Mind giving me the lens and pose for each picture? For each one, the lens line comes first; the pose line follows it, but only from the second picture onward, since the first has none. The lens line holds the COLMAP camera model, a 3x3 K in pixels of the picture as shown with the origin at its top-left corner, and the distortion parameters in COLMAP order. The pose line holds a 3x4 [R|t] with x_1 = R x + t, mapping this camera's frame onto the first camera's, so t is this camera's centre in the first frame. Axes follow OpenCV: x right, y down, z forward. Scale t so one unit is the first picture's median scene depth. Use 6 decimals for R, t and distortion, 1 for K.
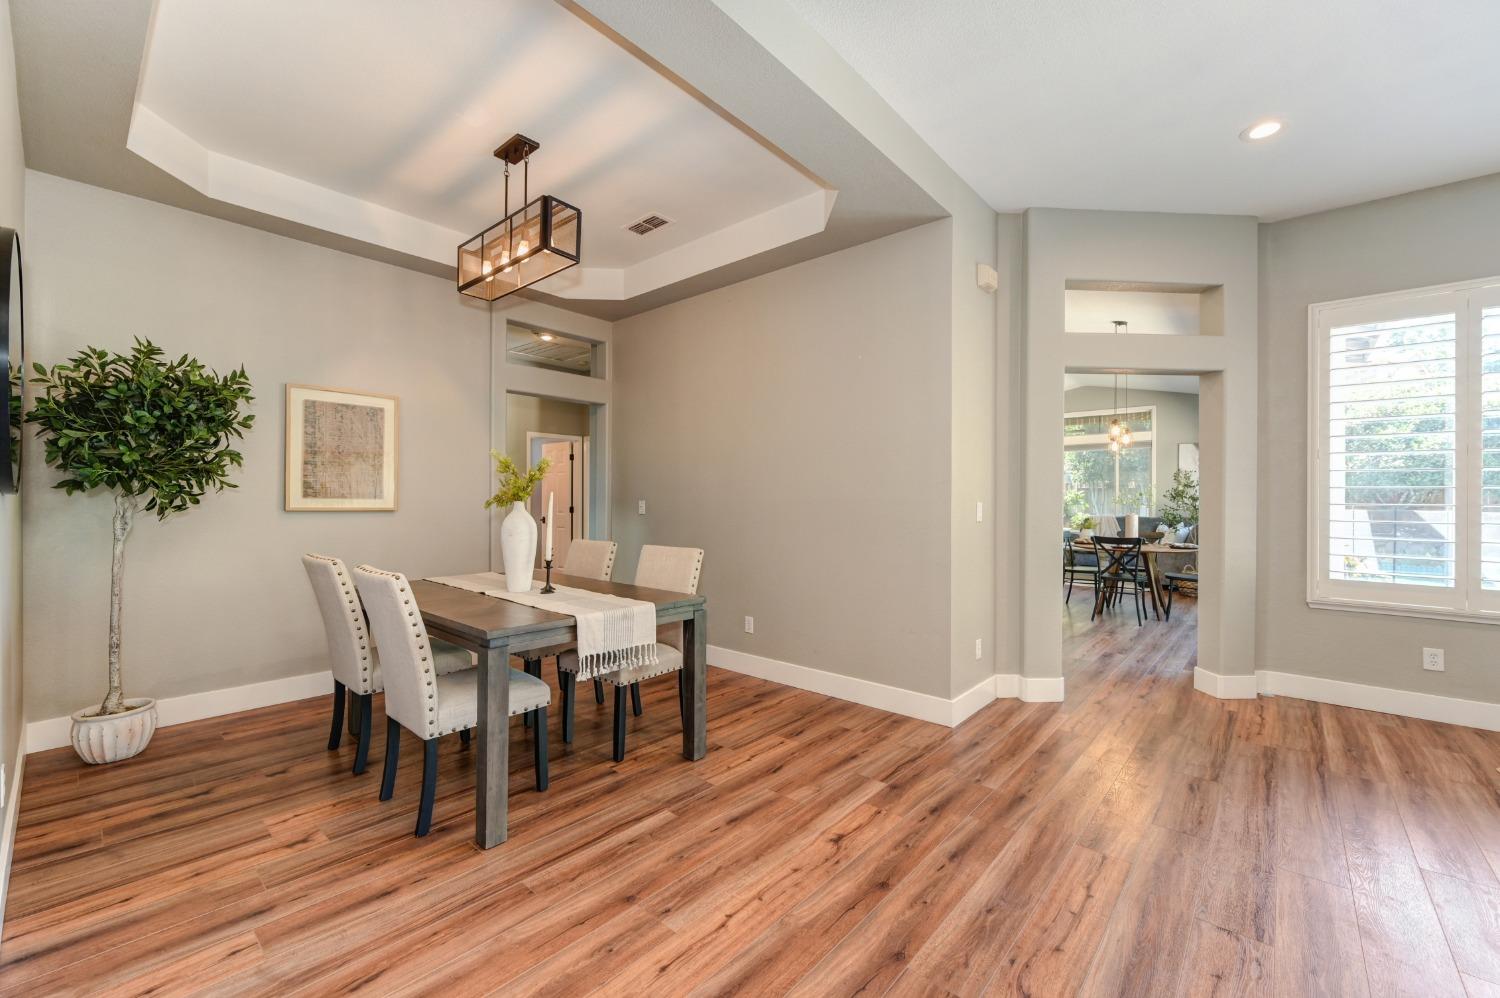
lens RADIAL K [[623.7, 0, 766.3], [0, 623.7, 497.8], [0, 0, 1]] dist [0.003049, 0.000004]
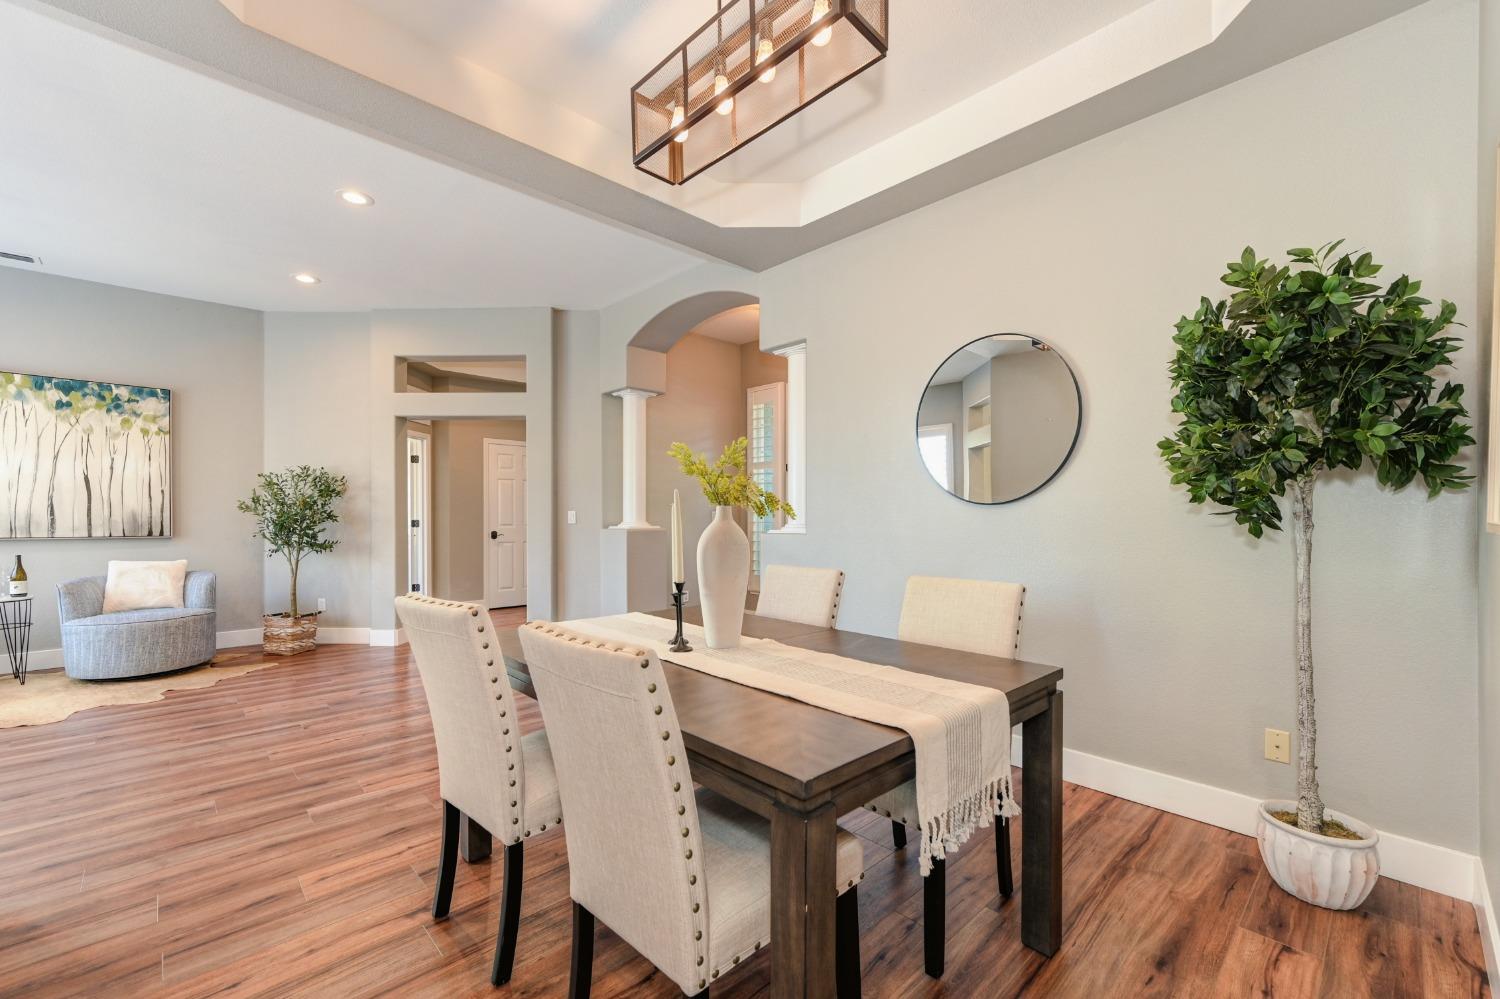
lens RADIAL K [[598.9, 0, 732.1], [0, 598.9, 540.6], [0, 0, 1]] dist [0.001278, -0.000613]
pose [[-0.993496, -0.006881, 0.113656, -0.552676], [-0.003378, 0.999514, 0.030983, 0.032469], [-0.113814, 0.030397, -0.993037, 1.870063]]
